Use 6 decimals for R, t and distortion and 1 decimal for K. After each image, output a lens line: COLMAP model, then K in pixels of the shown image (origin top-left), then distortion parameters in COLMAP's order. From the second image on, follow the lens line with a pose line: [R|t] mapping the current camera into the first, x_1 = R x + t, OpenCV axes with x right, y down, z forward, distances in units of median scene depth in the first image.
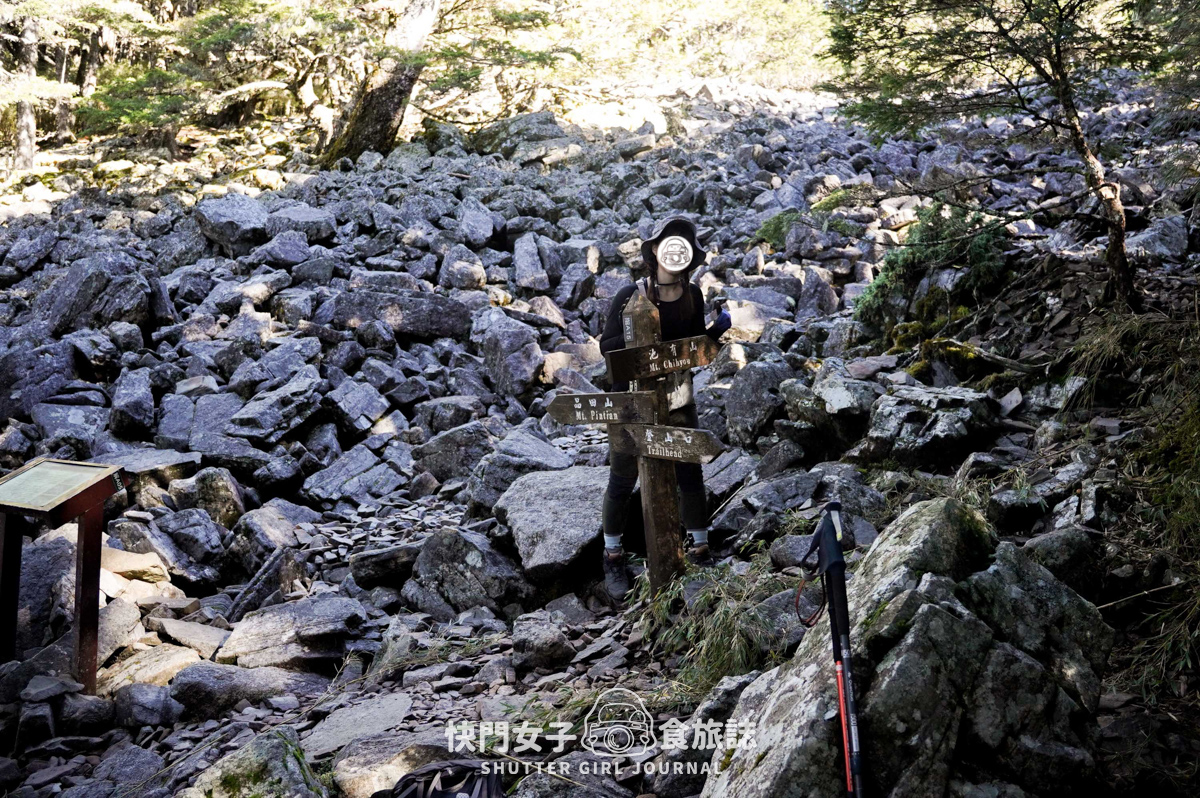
lens RADIAL K [[929.6, 0, 600.0], [0, 929.6, 399.0], [0, 0, 1]] dist [-0.190765, 0.091683]
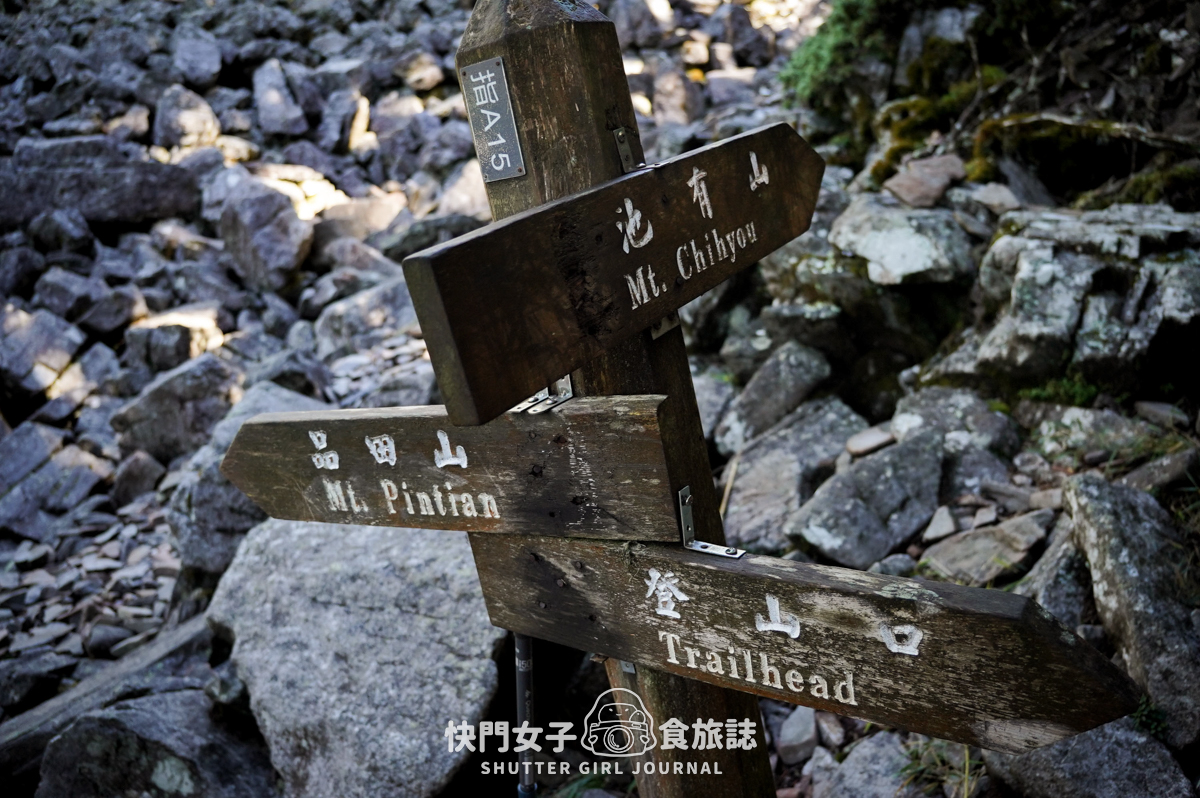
lens RADIAL K [[929.6, 0, 600.0], [0, 929.6, 399.0], [0, 0, 1]] dist [-0.190765, 0.091683]
pose [[0.968669, -0.164268, 0.186270, 0.001716], [0.129521, 0.974077, 0.185468, -0.018184], [-0.211908, -0.155531, 0.964834, 0.292947]]
